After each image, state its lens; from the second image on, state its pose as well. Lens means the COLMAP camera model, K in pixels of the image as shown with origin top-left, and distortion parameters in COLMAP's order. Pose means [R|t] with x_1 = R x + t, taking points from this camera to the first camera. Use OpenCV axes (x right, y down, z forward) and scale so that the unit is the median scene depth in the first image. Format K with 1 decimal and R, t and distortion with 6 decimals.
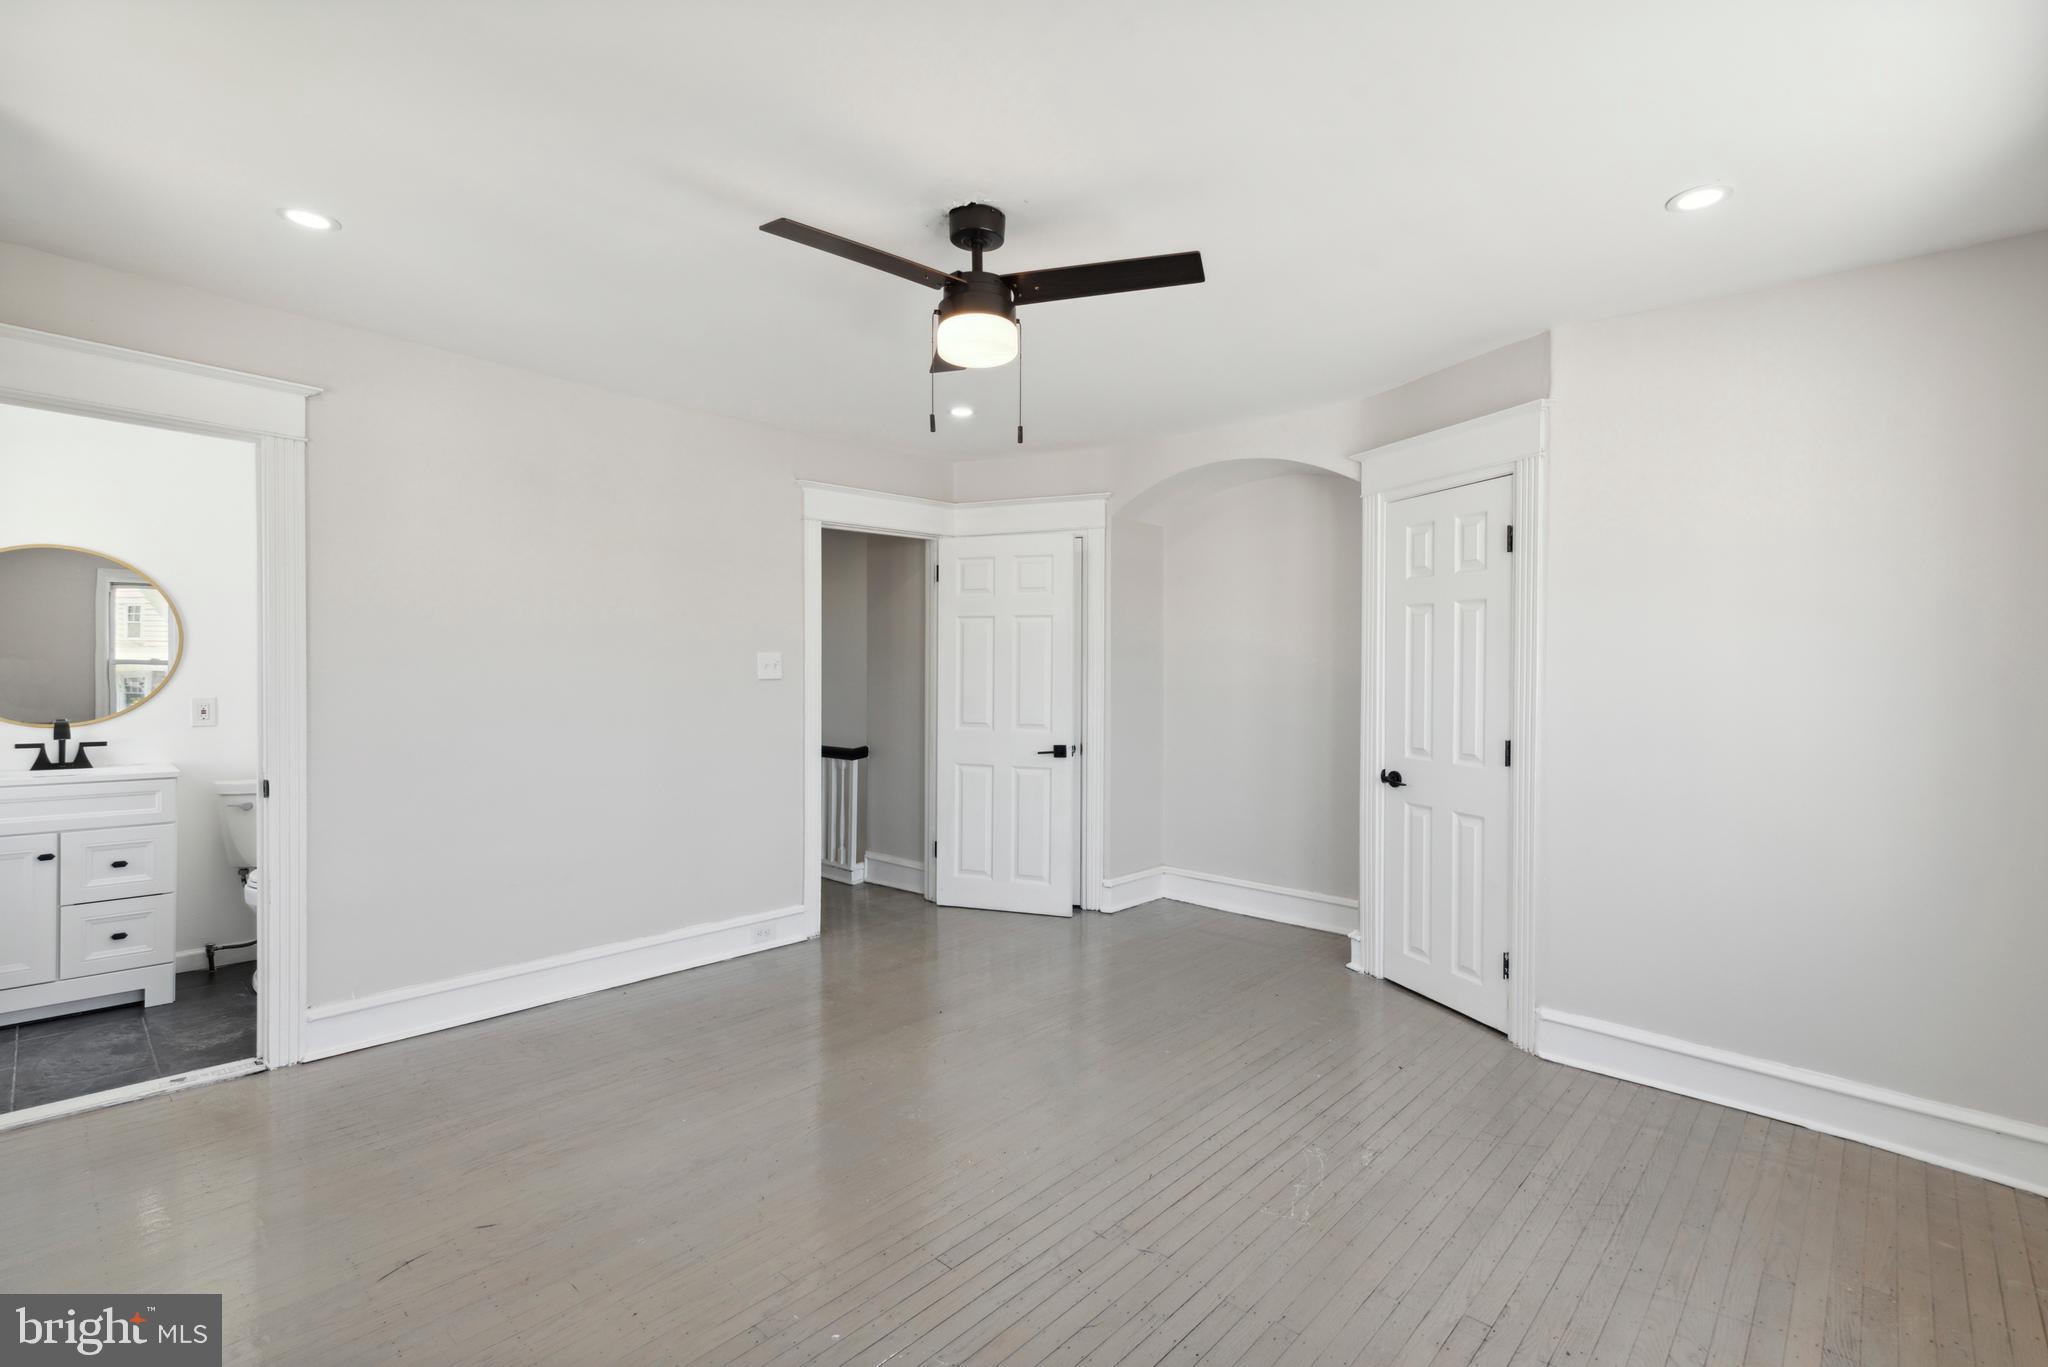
lens RADIAL K [[914.2, 0, 1024.0], [0, 914.2, 683.5], [0, 0, 1]] dist [0.000237, 0.000265]
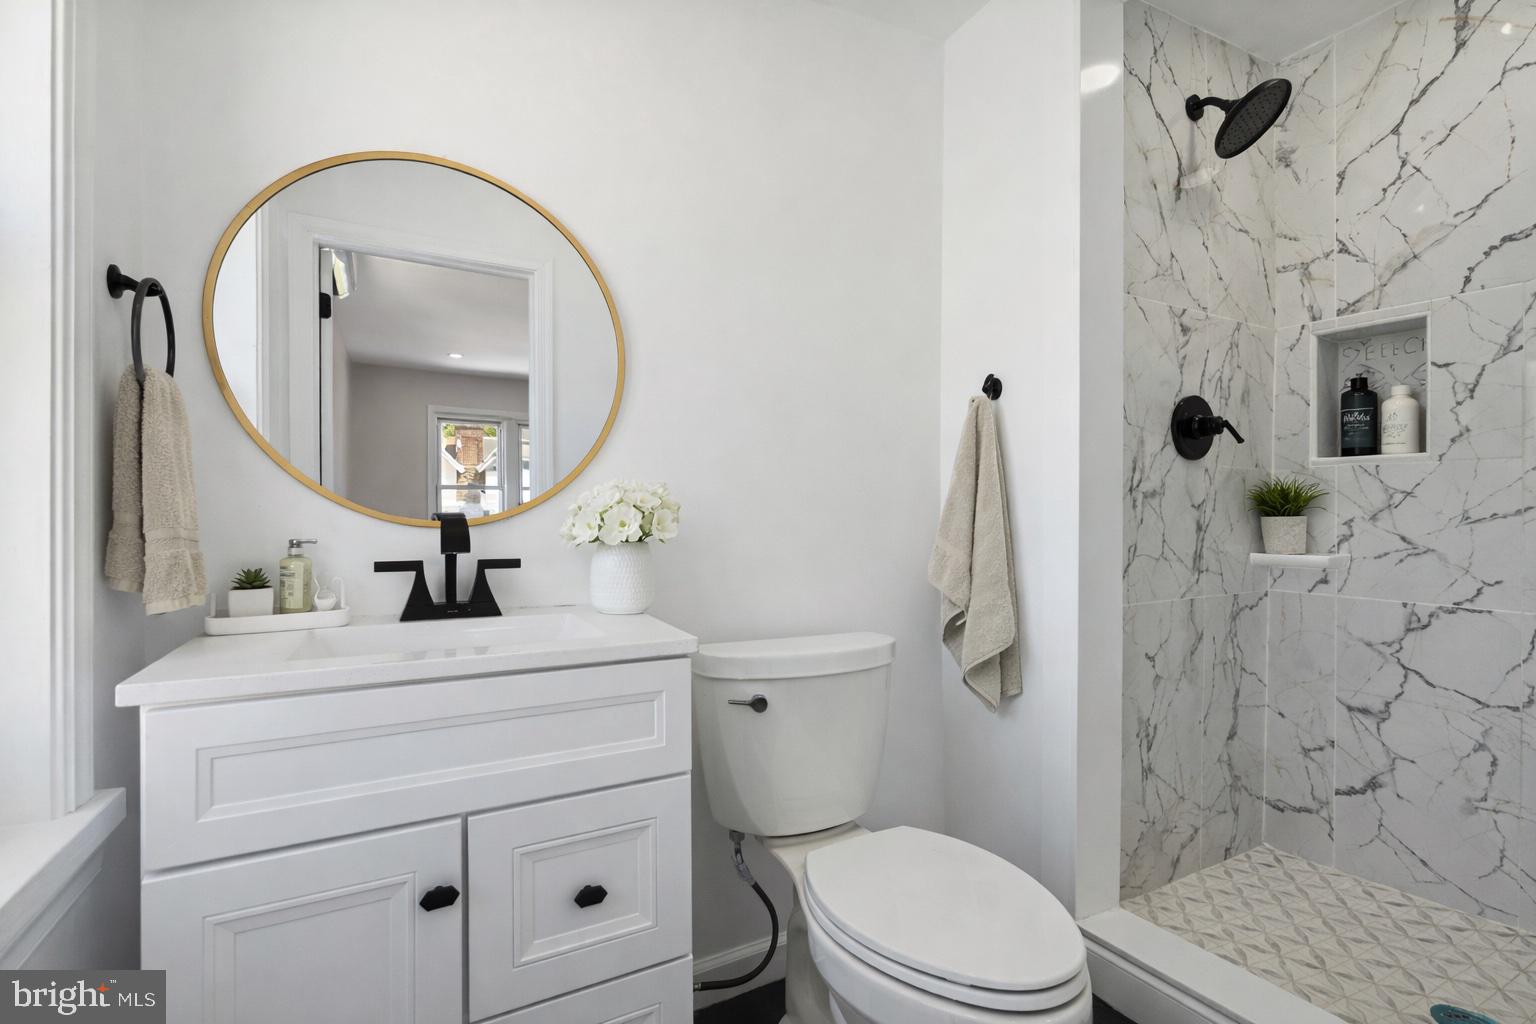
lens RADIAL K [[705.3, 0, 768.0], [0, 705.3, 512.0], [0, 0, 1]] dist [0.026575, 0.000088]
pose [[0.946141, 0.000512, -0.323753, -0.783545], [-0.001838, 0.999991, -0.003792, 0.041324], [0.323748, 0.004183, 0.946134, 0.711242]]
